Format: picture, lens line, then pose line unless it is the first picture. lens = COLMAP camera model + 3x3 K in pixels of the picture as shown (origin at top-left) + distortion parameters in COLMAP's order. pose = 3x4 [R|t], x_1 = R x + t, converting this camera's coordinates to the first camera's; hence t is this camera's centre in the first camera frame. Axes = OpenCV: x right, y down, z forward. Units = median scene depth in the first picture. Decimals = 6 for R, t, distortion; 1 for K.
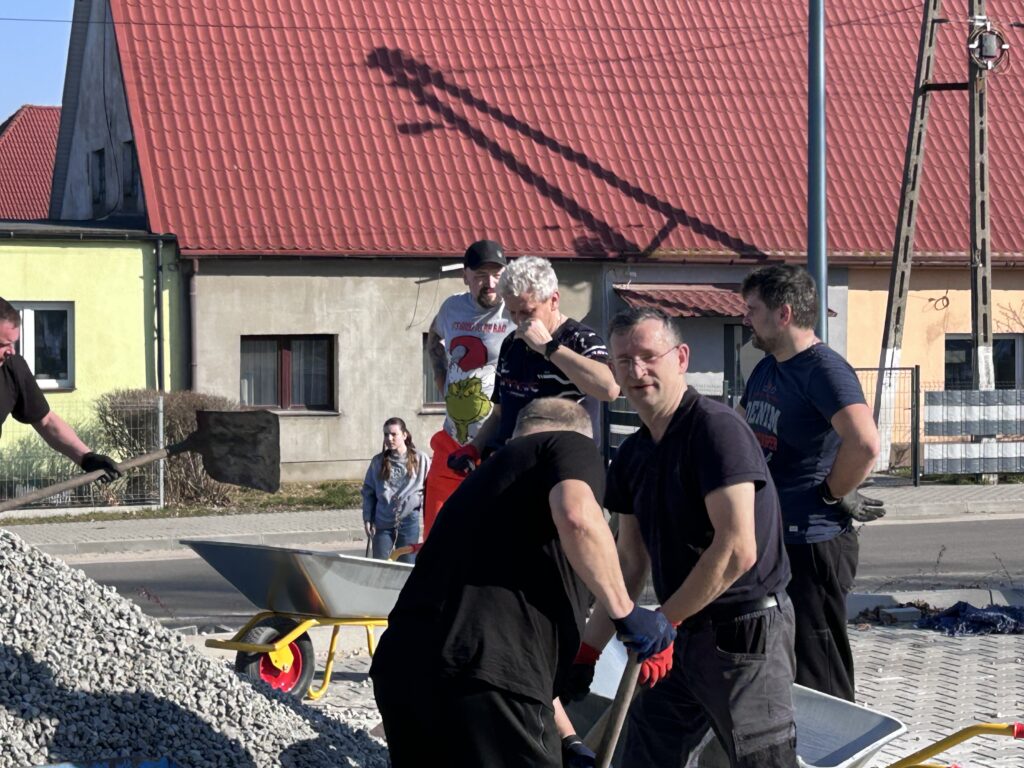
lens RADIAL K [[2478.9, 0, 516.2], [0, 2478.9, 385.5], [0, 0, 1]] dist [0.191520, 0.000000]
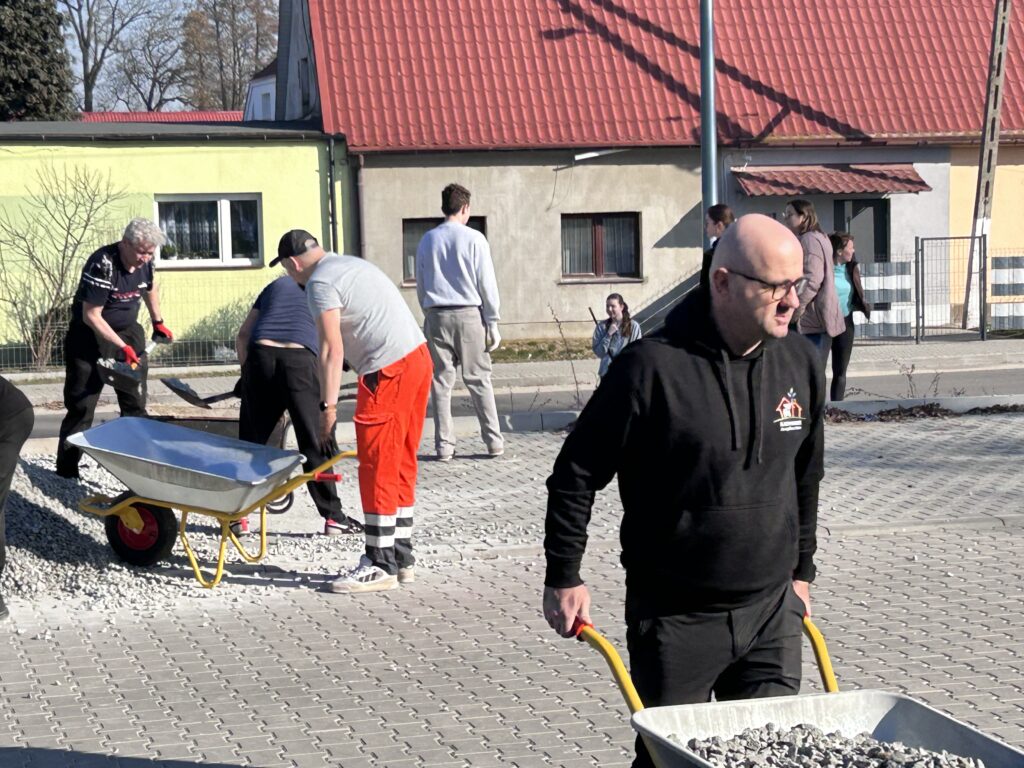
lens RADIAL K [[2478.9, 0, 518.9], [0, 2478.9, 407.0], [0, 0, 1]] dist [0.191520, 0.000000]
pose [[0.987751, -0.005472, -0.155945, 0.123616], [0.015045, 0.998069, 0.060273, -0.001121], [0.155314, -0.061881, 0.985925, -0.153086]]
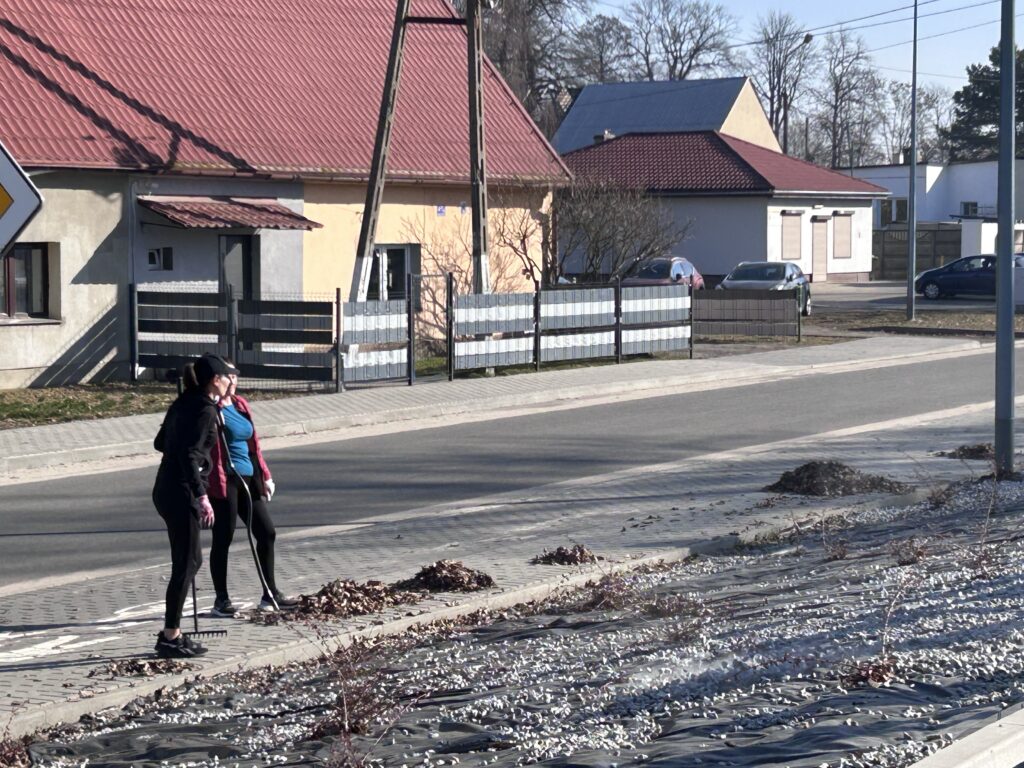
lens RADIAL K [[2478.9, 0, 518.6], [0, 2478.9, 390.6], [0, 0, 1]] dist [0.191520, 0.000000]
pose [[0.824226, -0.035662, 0.565136, -0.425781], [0.013446, 0.998966, 0.043428, -0.002934], [-0.566101, -0.028195, 0.823854, 0.063585]]
